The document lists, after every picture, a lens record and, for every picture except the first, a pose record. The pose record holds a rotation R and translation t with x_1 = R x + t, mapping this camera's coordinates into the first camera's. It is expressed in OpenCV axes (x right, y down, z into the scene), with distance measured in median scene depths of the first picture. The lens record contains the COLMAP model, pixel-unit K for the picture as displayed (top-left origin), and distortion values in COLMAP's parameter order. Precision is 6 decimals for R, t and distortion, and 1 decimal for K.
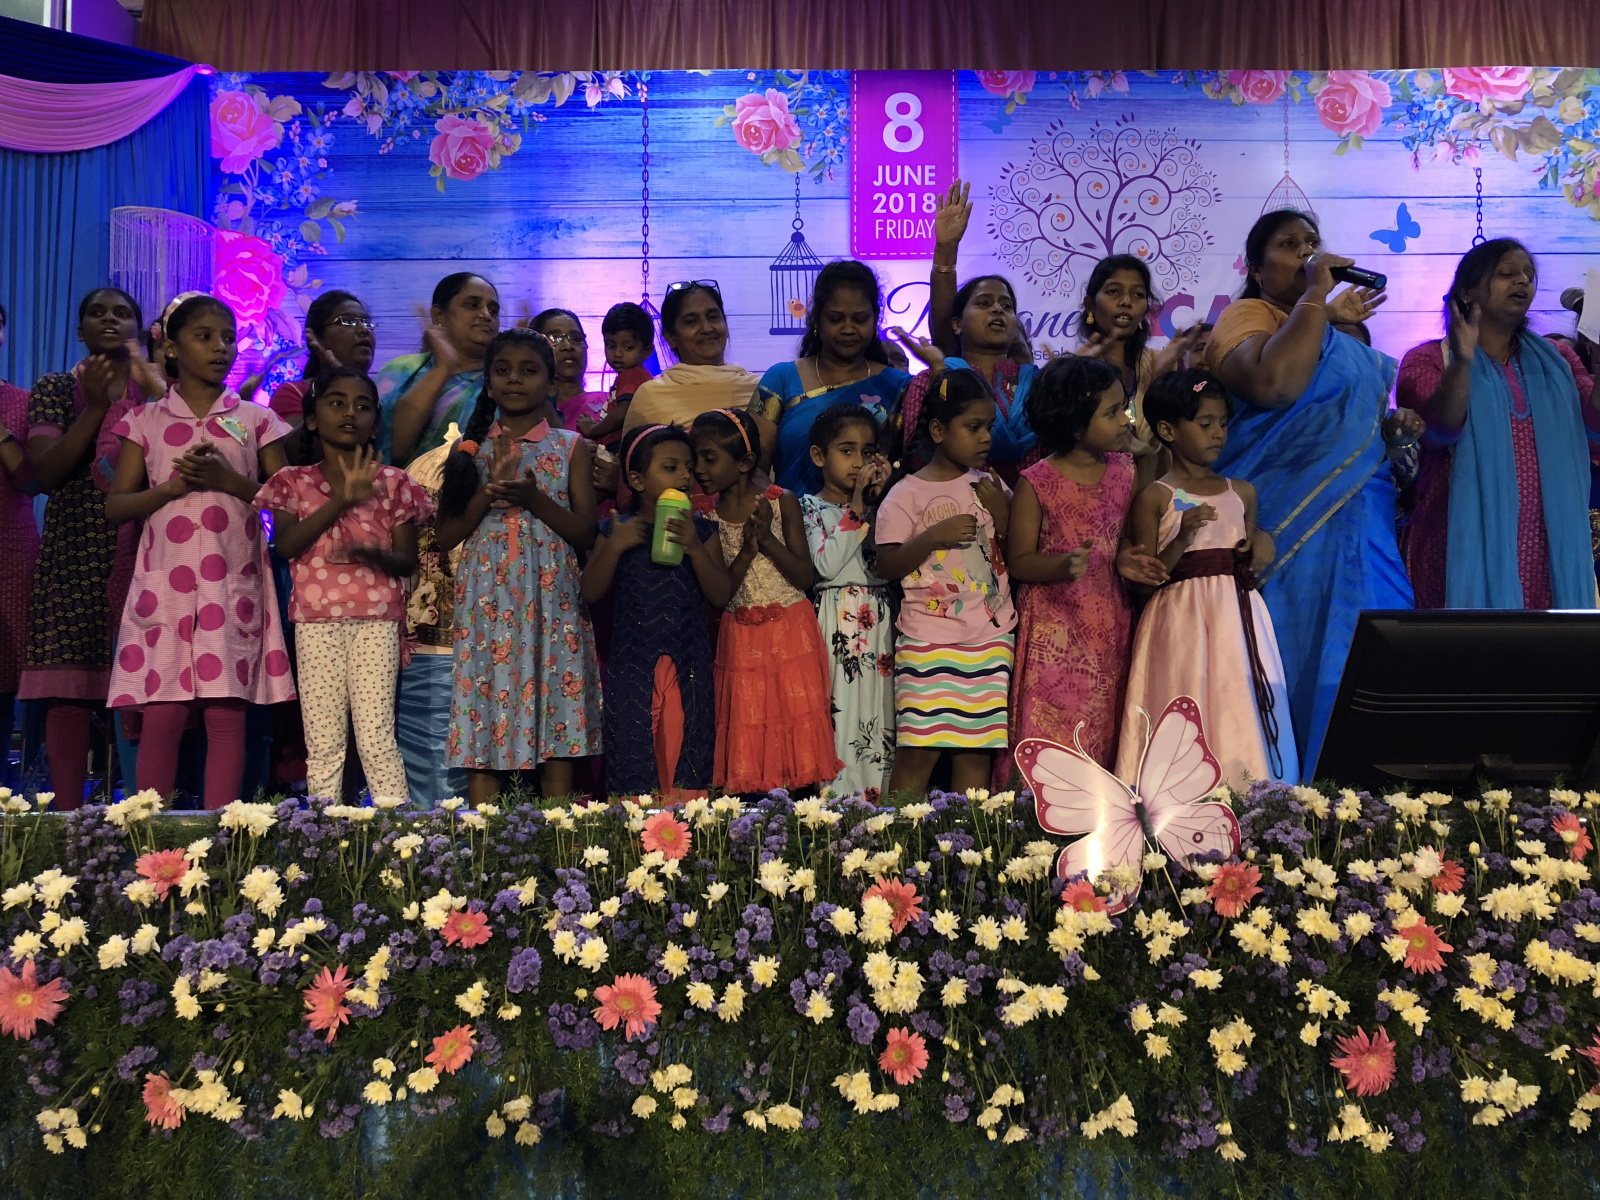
lens RADIAL K [[1297.4, 0, 796.3], [0, 1297.4, 594.0], [0, 0, 1]] dist [0.018891, -0.003613]
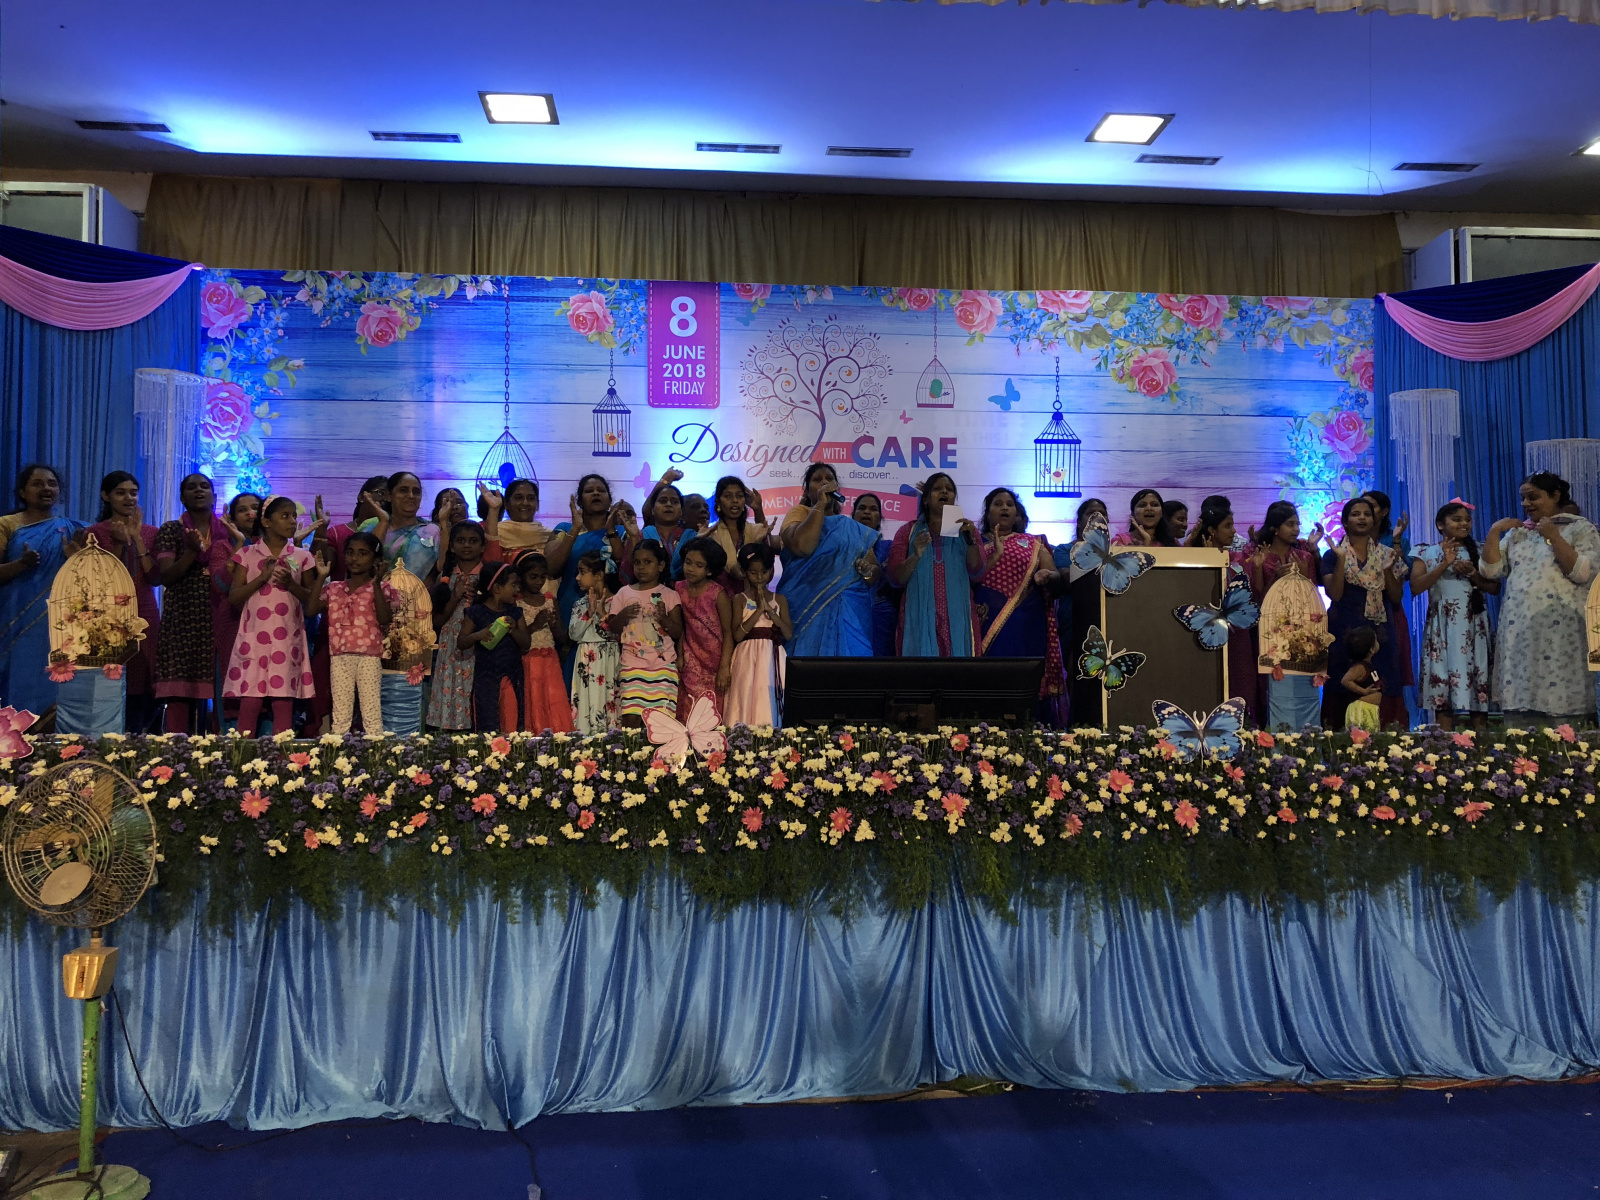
lens RADIAL K [[1316.1, 0, 800.0], [0, 1316.1, 600.0], [0, 0, 1]] dist [0.073000, -0.251985]
pose [[0.995727, 0.004325, 0.092248, 0.236644], [-0.003658, 0.999966, -0.007404, -0.080737], [-0.092277, 0.007035, 0.995709, -1.590065]]
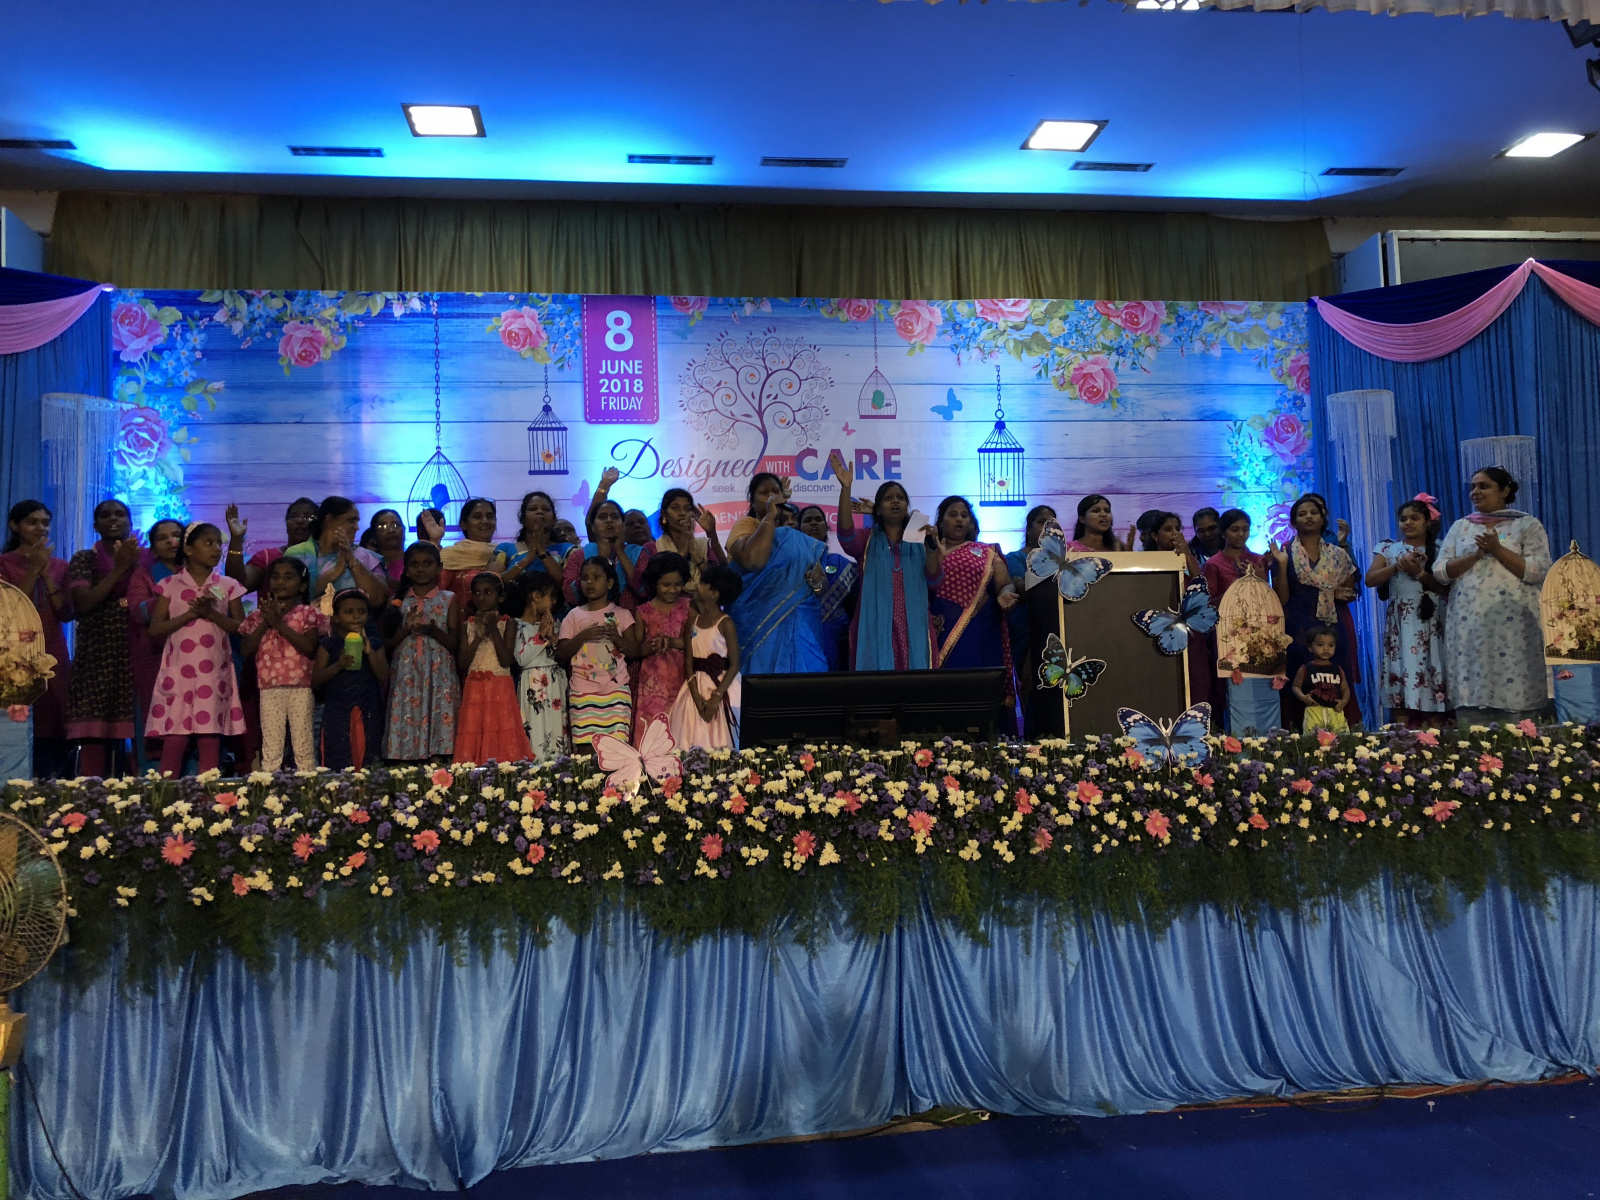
lens RADIAL K [[1314.4, 0, 804.0], [0, 1314.4, 589.1], [0, 0, 1]] dist [0.041958, -0.120443]
pose [[0.989371, -0.020499, 0.143960, 0.211898], [0.024976, 0.999257, -0.029358, -0.073847], [-0.143251, 0.032642, 0.989148, -1.482162]]
